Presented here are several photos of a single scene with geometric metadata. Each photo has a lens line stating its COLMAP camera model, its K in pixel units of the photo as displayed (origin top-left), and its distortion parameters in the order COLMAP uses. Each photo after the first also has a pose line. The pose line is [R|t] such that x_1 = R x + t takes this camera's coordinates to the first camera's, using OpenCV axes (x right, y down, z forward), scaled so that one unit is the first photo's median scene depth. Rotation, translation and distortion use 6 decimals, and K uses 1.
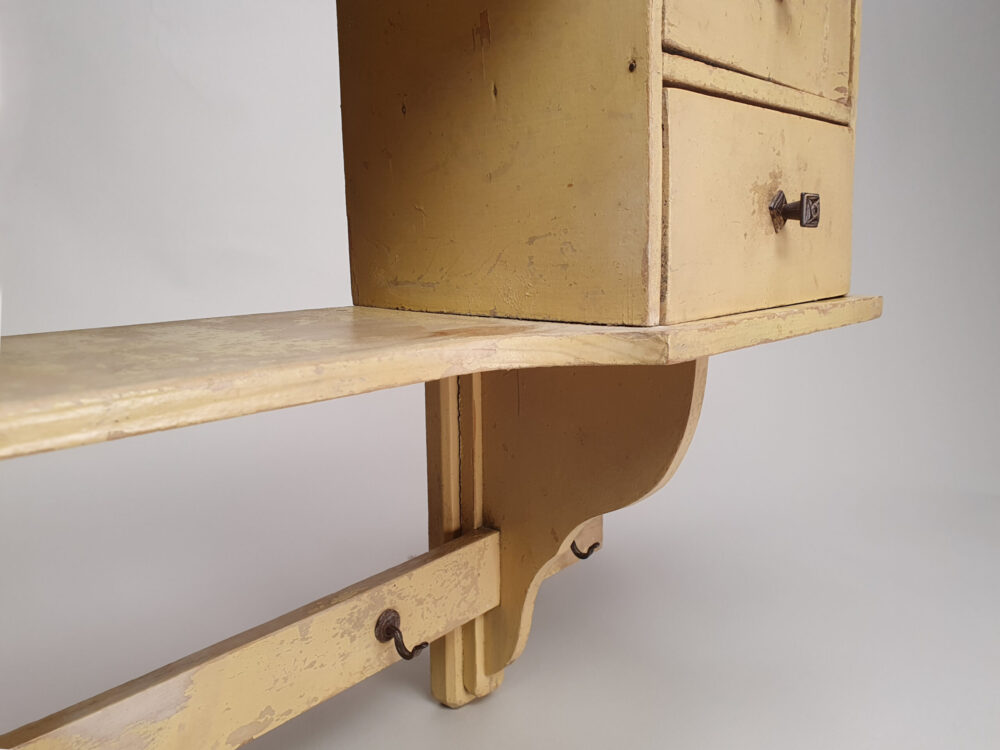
lens RADIAL K [[775.4, 0, 500.6], [0, 775.4, 375.9], [0, 0, 1]] dist [0.005627, 0.000231]
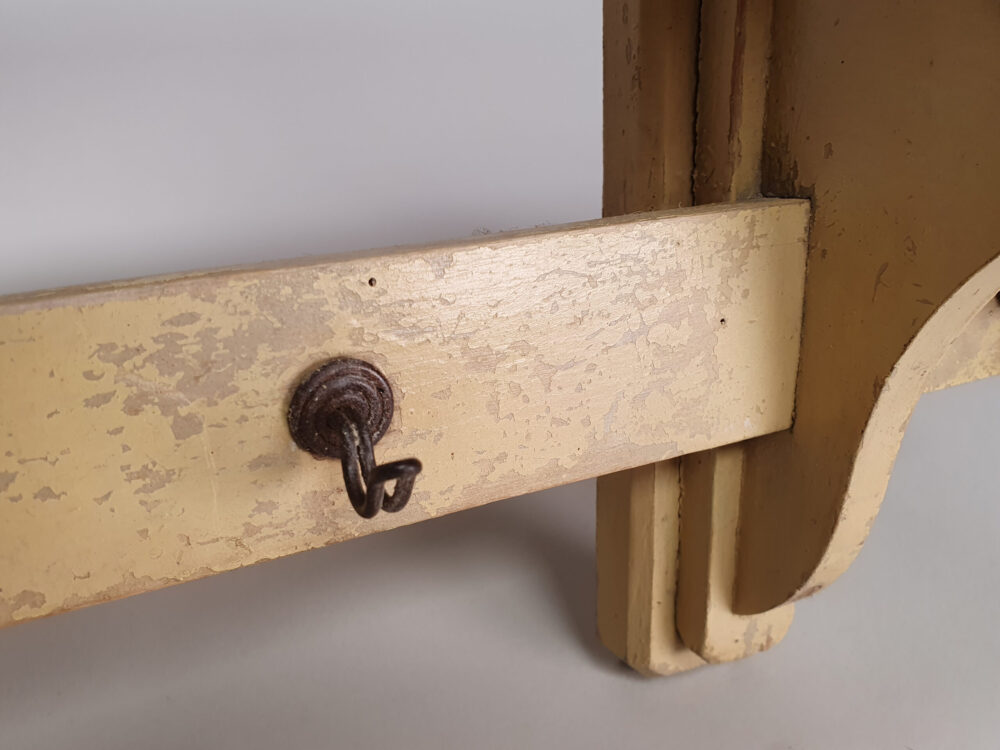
lens RADIAL K [[775.4, 0, 500.6], [0, 775.4, 375.9], [0, 0, 1]] dist [0.005627, 0.000231]
pose [[0.890380, 0.102740, -0.443472, 0.037680], [-0.024511, 0.983605, 0.178662, 0.243415], [0.454557, -0.148207, 0.878301, 0.735085]]
